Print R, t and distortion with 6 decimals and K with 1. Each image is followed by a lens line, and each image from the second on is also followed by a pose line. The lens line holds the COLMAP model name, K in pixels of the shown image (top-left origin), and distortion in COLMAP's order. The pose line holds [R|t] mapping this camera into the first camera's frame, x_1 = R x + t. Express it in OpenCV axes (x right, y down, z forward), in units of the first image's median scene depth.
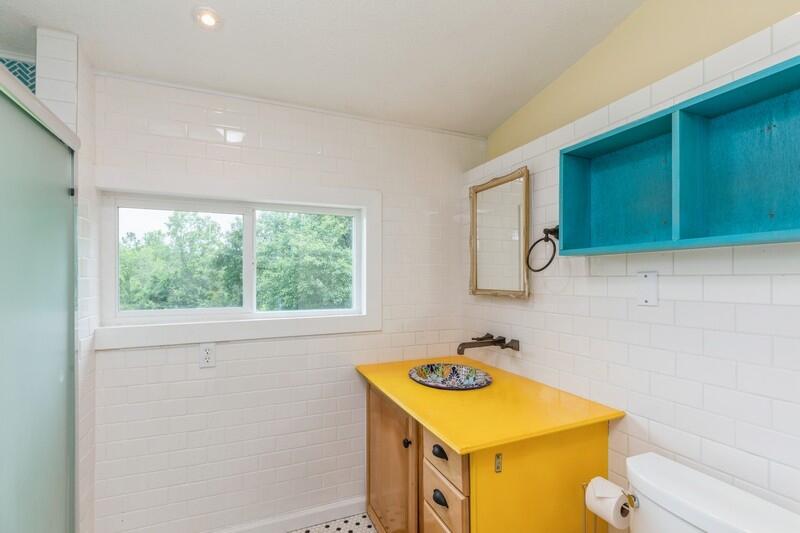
lens RADIAL K [[377.8, 0, 390.2], [0, 377.8, 280.9], [0, 0, 1]] dist [0.000128, 0.000310]
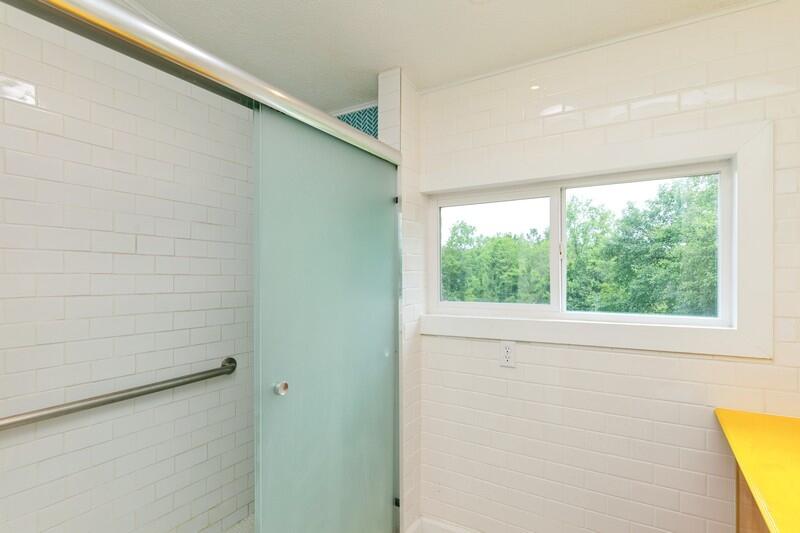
lens RADIAL K [[396.3, 0, 399.6], [0, 396.3, 273.7], [0, 0, 1]] dist [-0.000843, -0.000135]
pose [[0.605181, 0.000842, -0.796087, 0.134159], [0.001310, 0.999997, 0.002054, -0.003251], [0.796086, -0.002286, 0.605179, 0.198538]]
